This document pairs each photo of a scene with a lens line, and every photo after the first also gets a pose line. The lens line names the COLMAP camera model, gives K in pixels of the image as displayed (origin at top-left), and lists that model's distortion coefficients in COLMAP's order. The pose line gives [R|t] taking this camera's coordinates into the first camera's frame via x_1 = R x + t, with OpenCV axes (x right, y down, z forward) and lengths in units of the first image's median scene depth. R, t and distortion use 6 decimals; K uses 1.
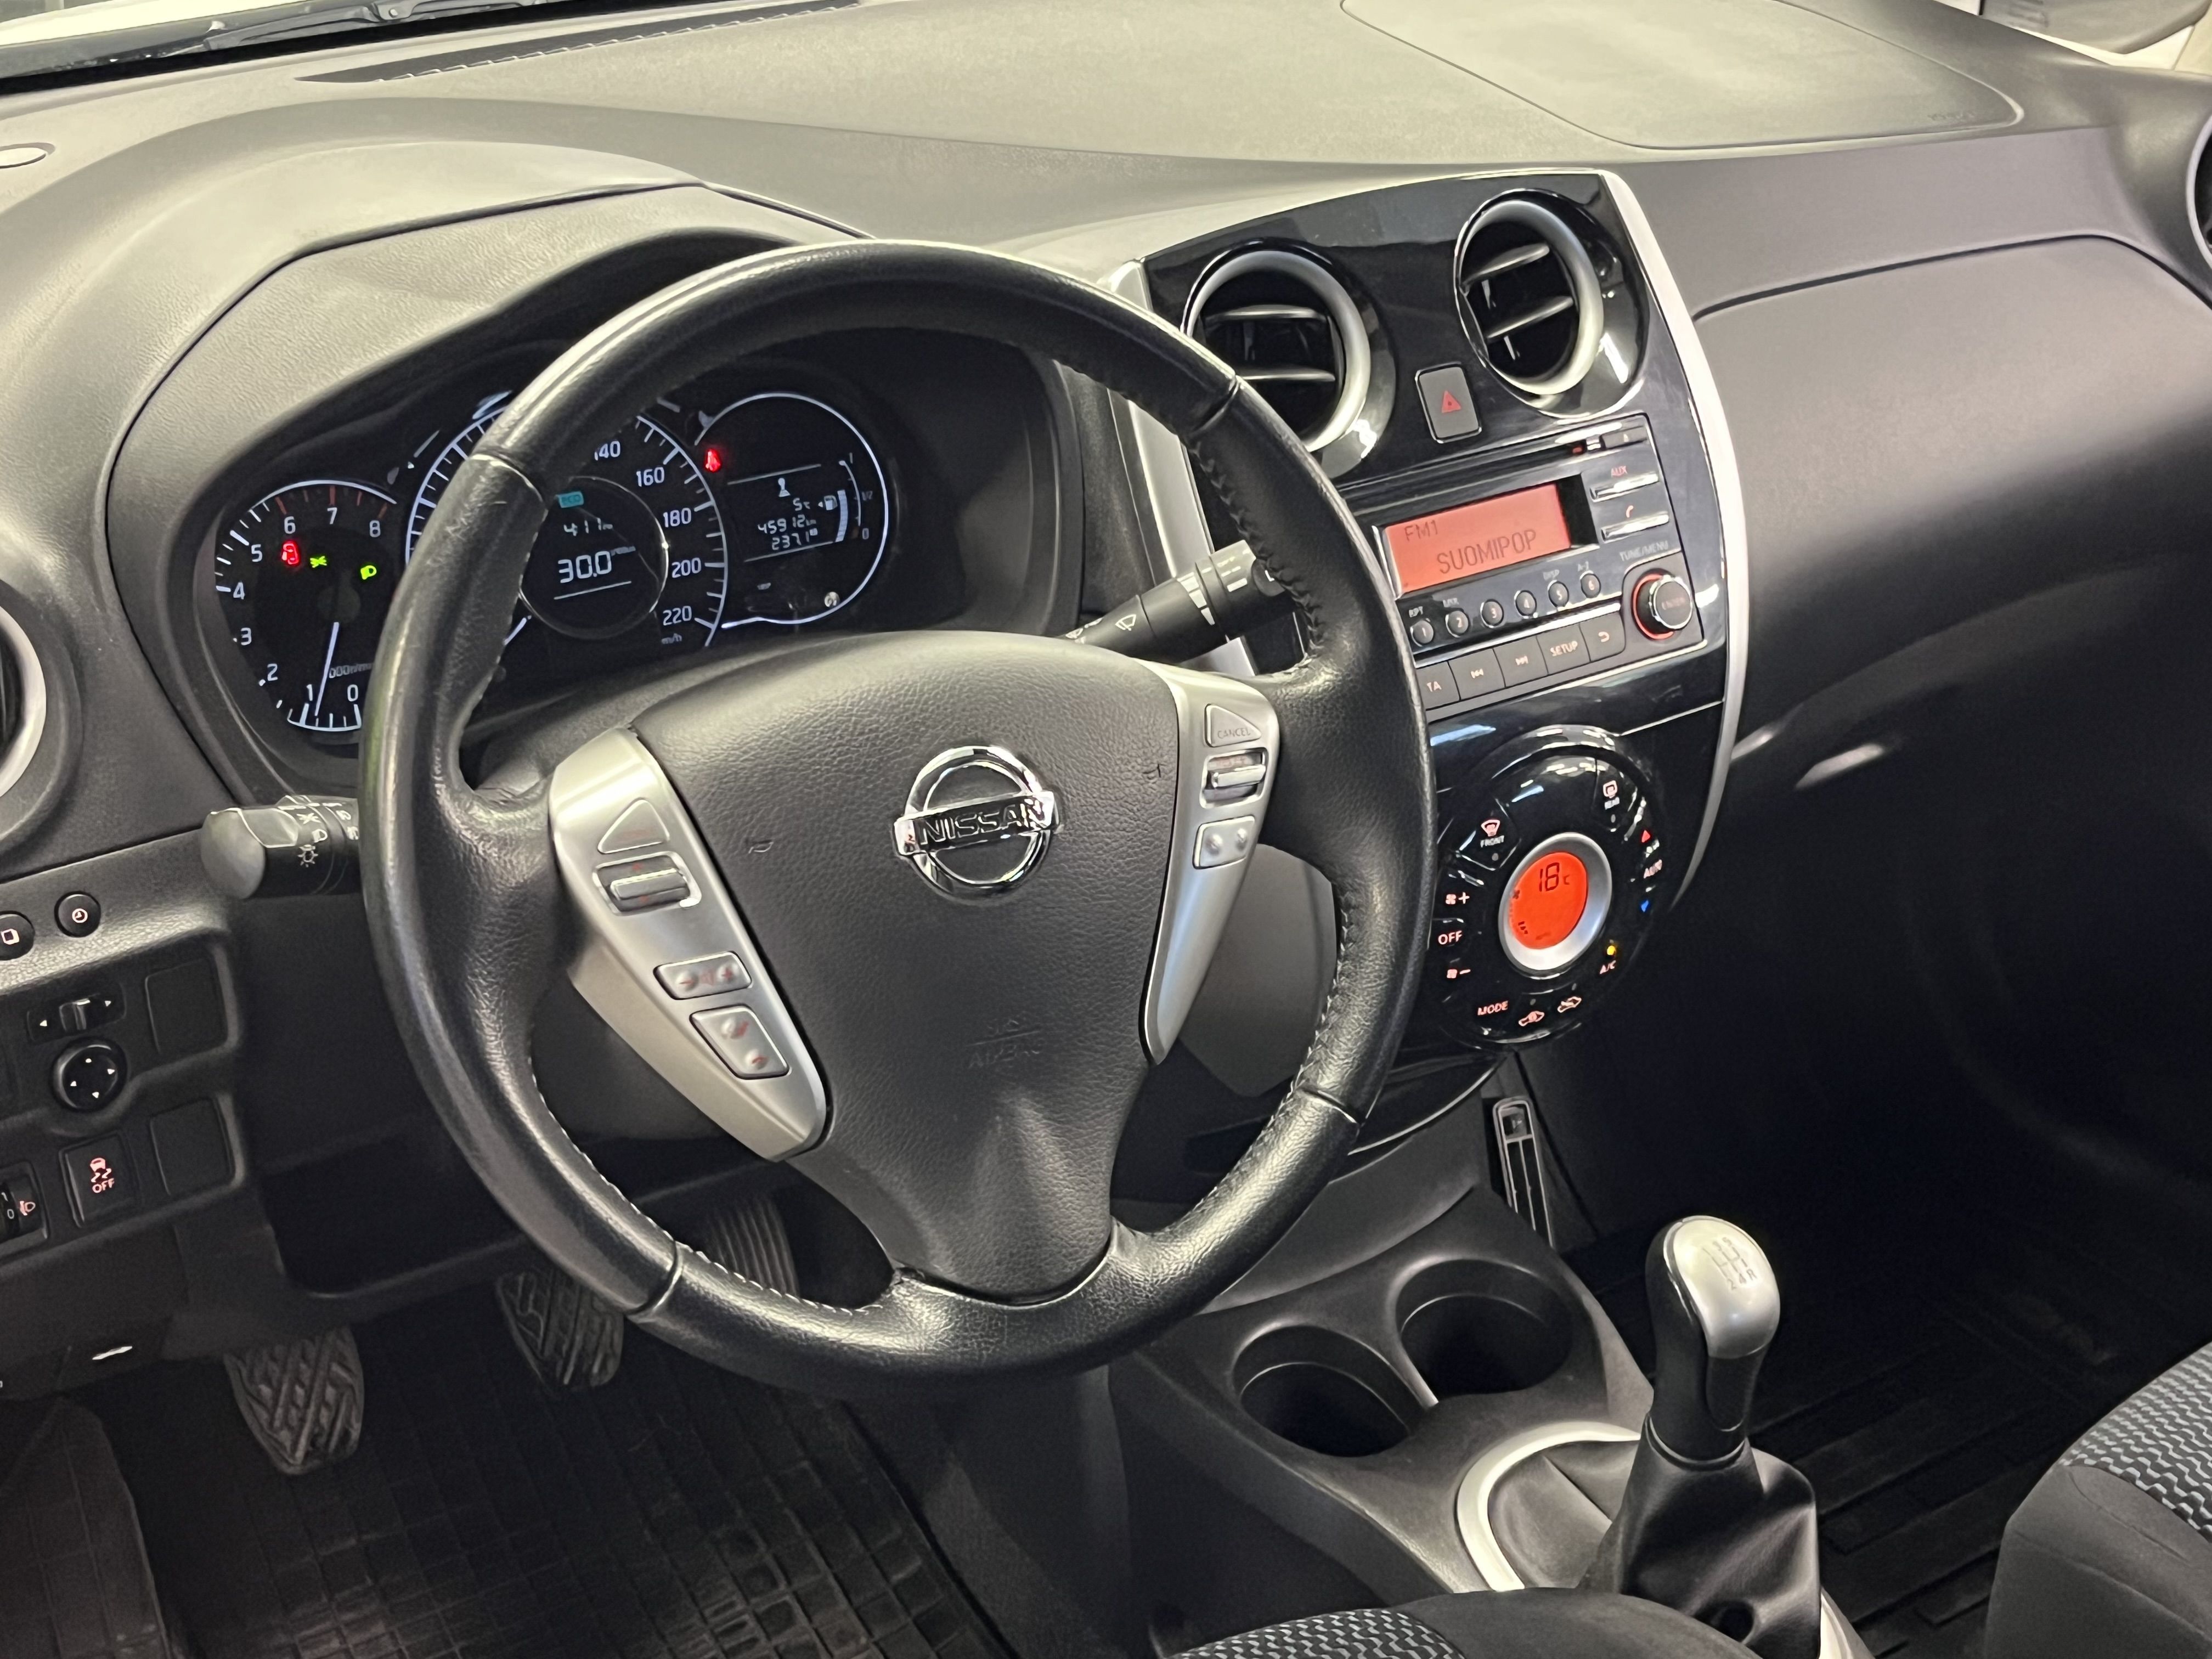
lens RADIAL K [[3051.0, 0, 1106.0], [0, 3051.0, 829.5], [0, 0, 1]] dist [0.197294, -0.756271]
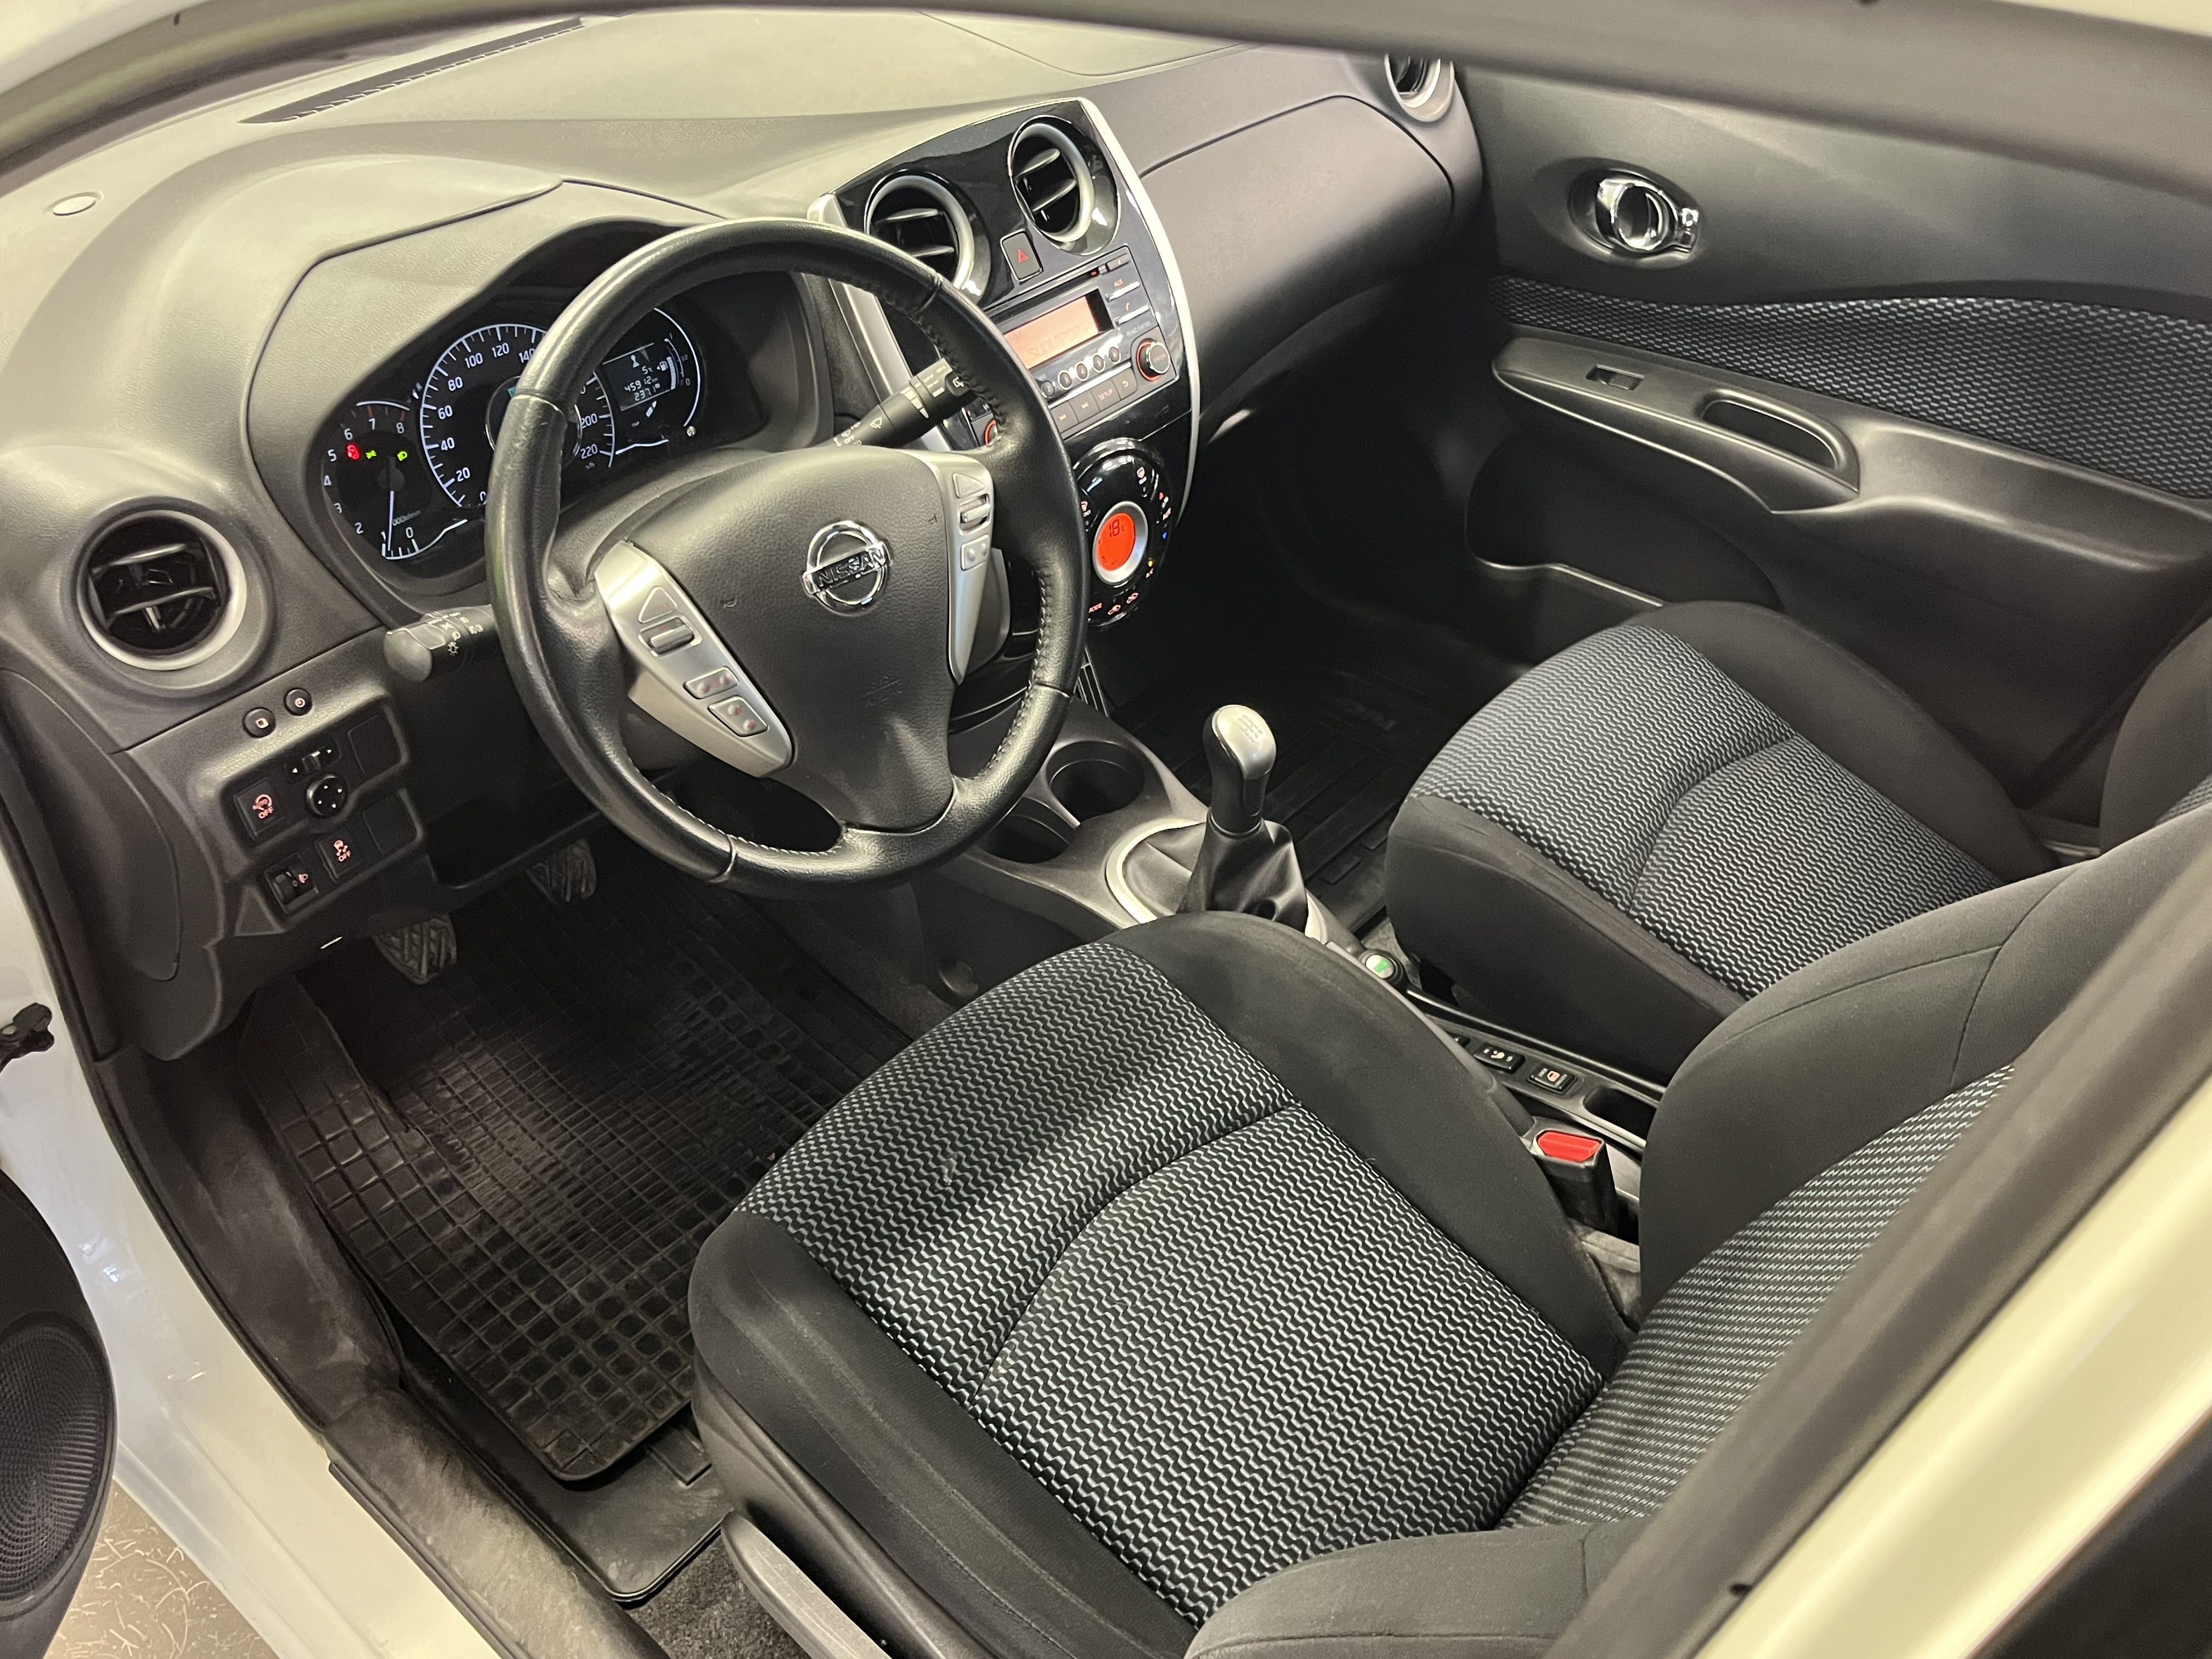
lens RADIAL K [[1815.1, 0, 1106.0], [0, 1815.1, 829.5], [0, 0, 1]] dist [0.071258, -0.127456]
pose [[0.965161, -0.182359, 0.187643, -0.094401], [0.140171, 0.965895, 0.217714, -0.048980], [-0.220945, -0.183827, 0.957805, -0.033946]]
